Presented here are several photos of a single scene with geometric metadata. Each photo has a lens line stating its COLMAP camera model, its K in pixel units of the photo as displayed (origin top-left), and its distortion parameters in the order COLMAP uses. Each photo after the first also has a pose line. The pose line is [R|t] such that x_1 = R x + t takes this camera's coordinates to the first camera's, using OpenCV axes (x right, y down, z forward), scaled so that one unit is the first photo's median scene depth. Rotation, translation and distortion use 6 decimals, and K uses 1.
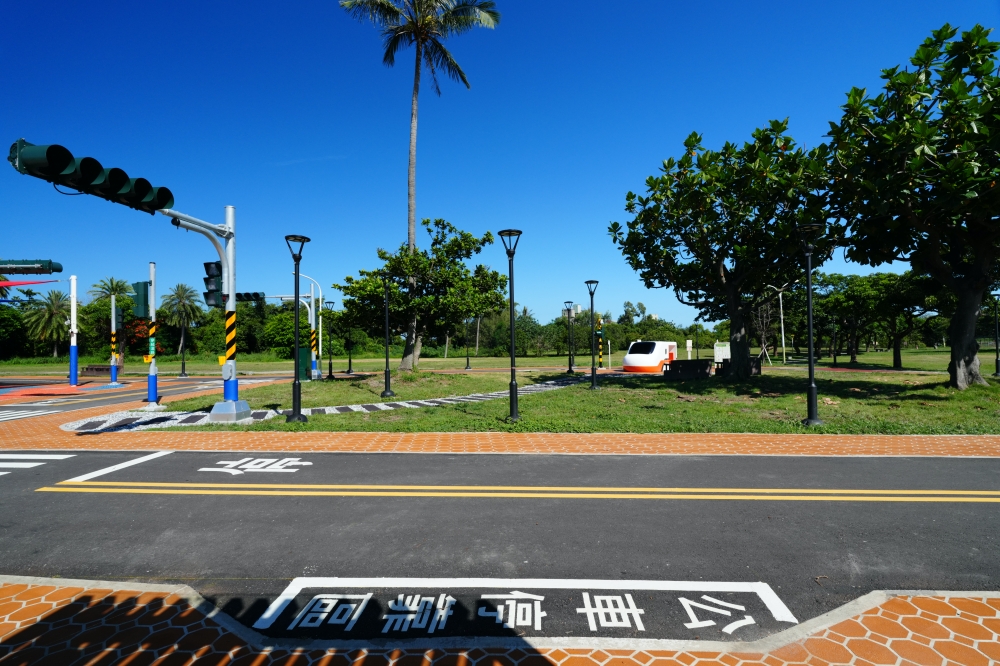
lens RADIAL K [[460.9, 0, 497.6], [0, 460.9, 329.5], [0, 0, 1]] dist [0.000255, 0.000334]
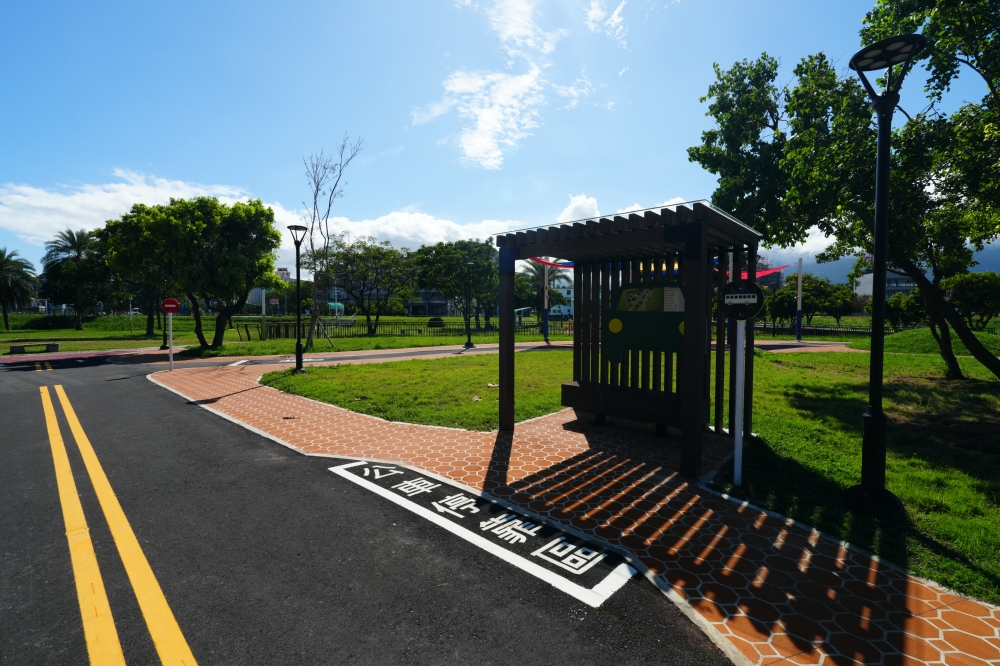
lens RADIAL K [[460.9, 0, 497.6], [0, 460.9, 329.5], [0, 0, 1]] dist [0.000255, 0.000334]
pose [[-0.782184, -0.005494, 0.623023, -0.909615], [-0.004563, 0.999985, 0.003088, 0.065292], [-0.623030, -0.000427, -0.782198, 1.973831]]
